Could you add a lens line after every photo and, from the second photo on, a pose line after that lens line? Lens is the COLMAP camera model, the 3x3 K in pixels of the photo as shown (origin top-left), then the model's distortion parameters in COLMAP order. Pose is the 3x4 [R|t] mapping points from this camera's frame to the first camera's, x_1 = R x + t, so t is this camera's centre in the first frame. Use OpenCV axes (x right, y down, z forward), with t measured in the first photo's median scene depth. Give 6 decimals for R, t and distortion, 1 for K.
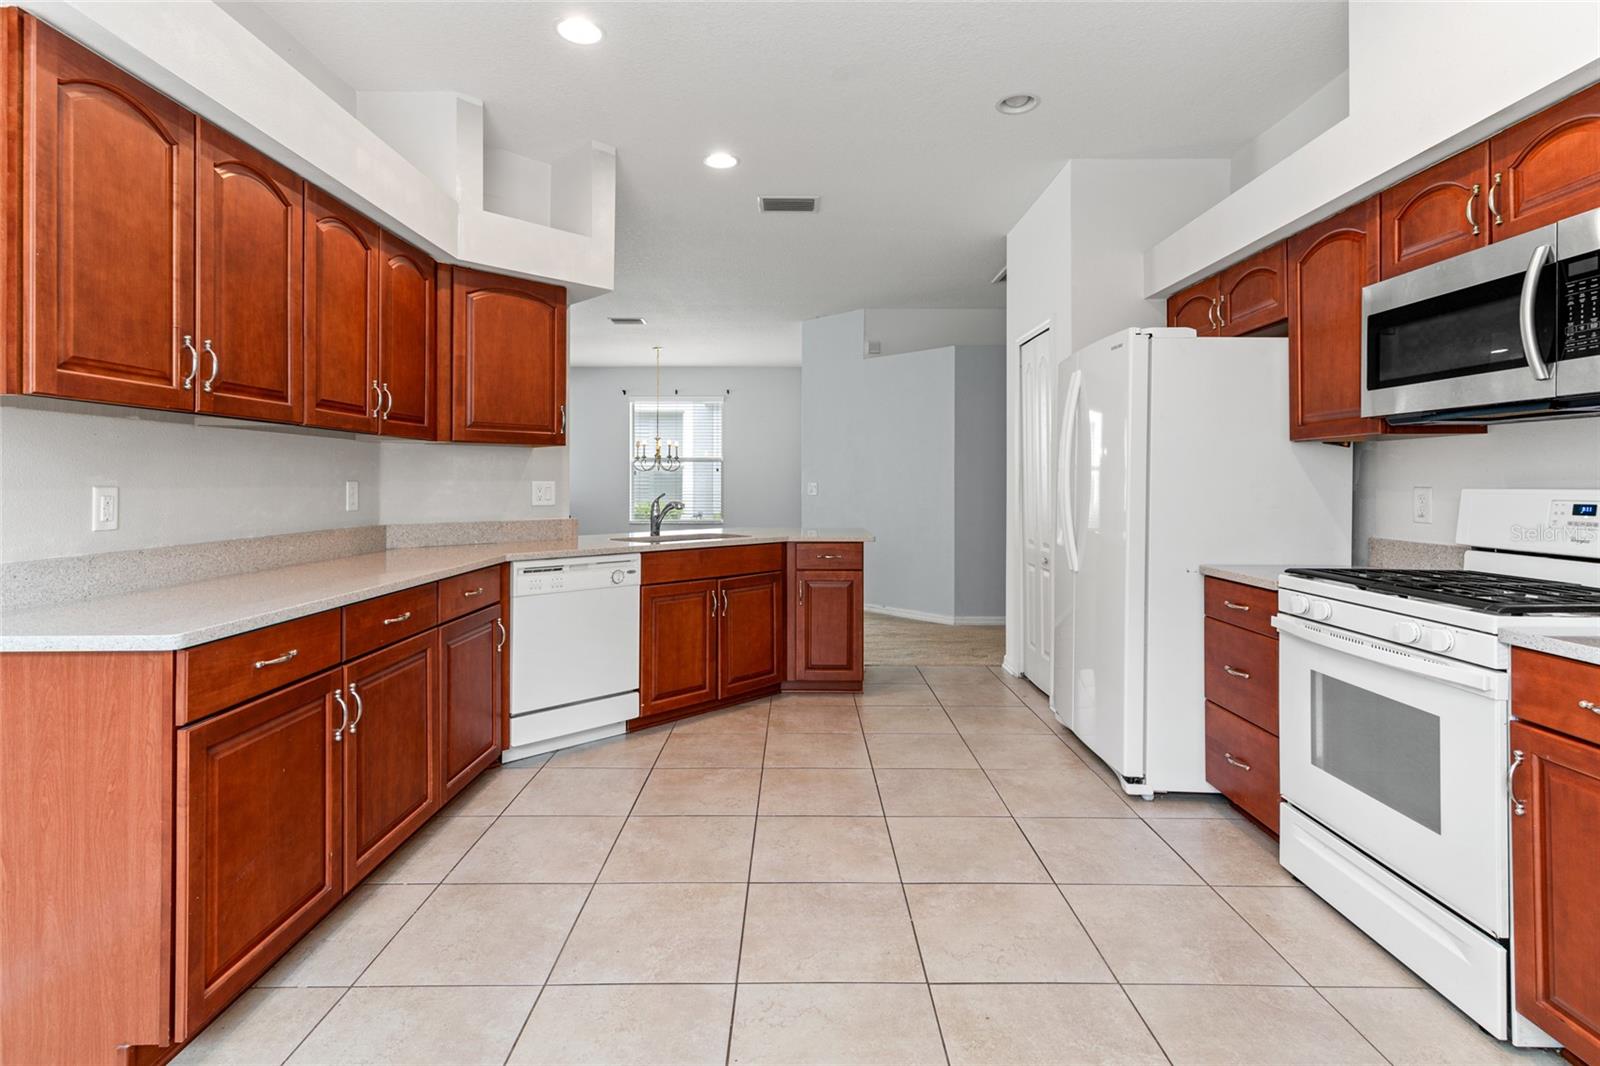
lens RADIAL K [[776.0, 0, 800.7], [0, 776.0, 484.7], [0, 0, 1]] dist [0.009619, -0.000139]
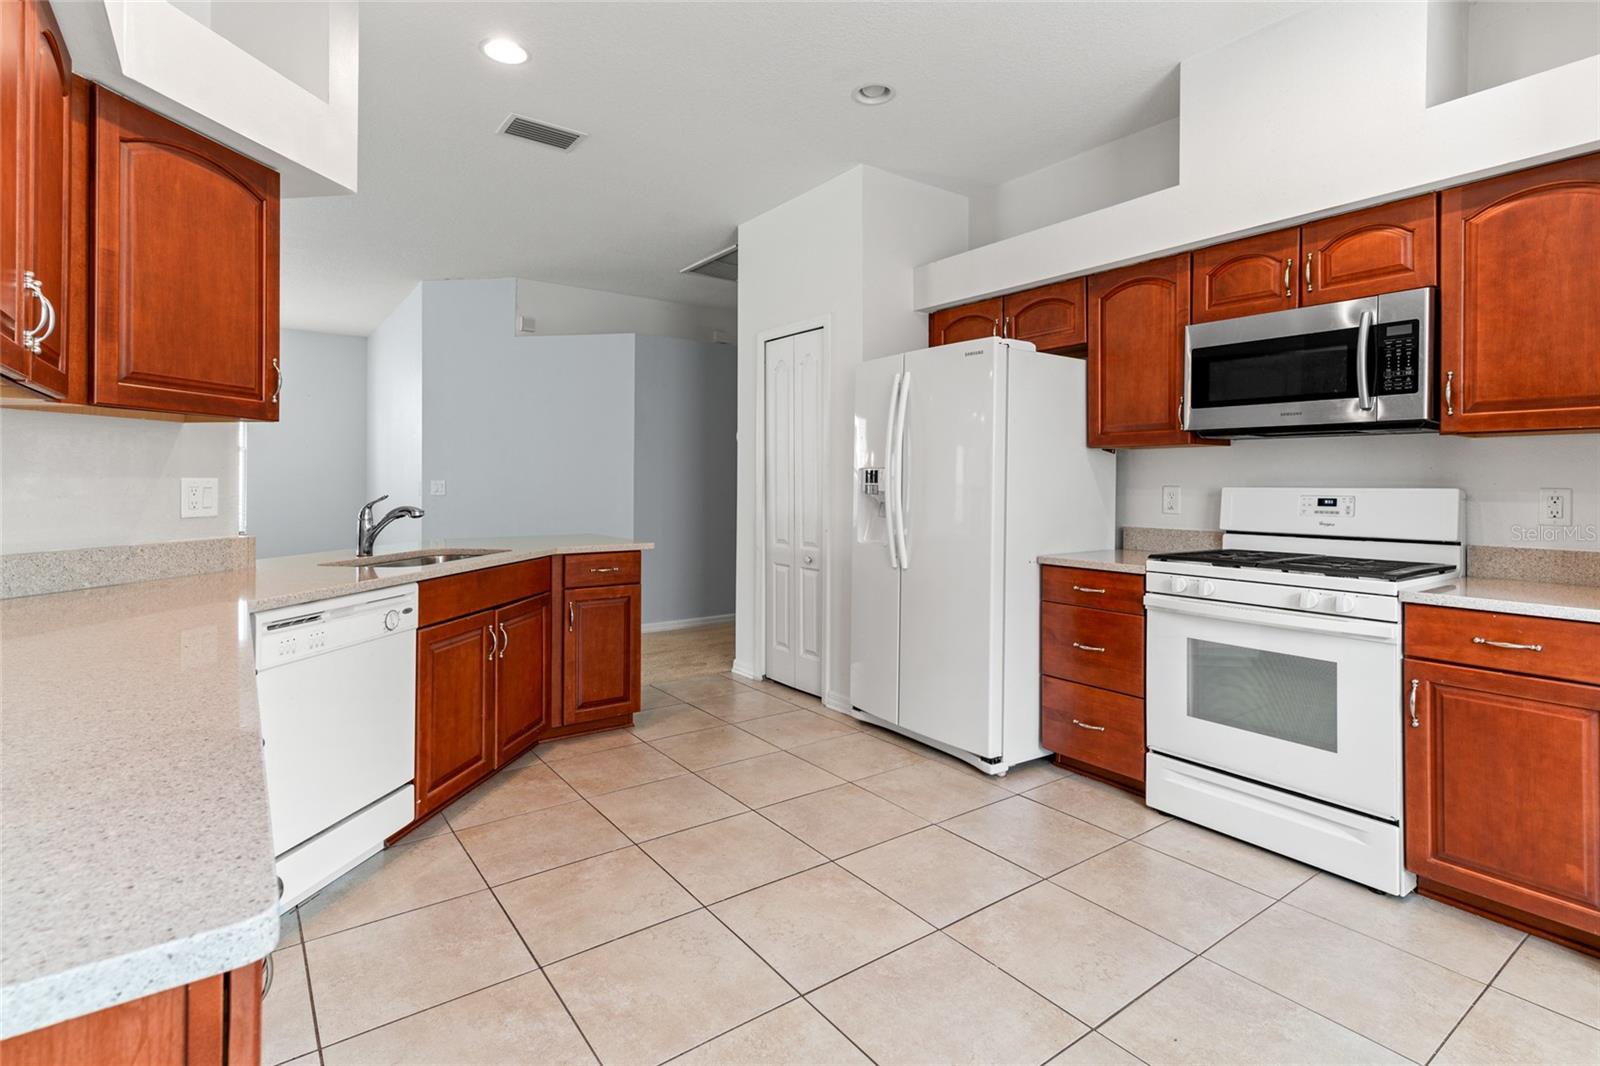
lens RADIAL K [[776.0, 0, 800.7], [0, 776.0, 484.7], [0, 0, 1]] dist [0.009619, -0.000139]
pose [[0.809288, -0.000162, 0.587412, -0.421334], [-0.001163, 0.999998, 0.001878, -0.000815], [-0.587411, -0.002203, 0.809286, 0.297859]]
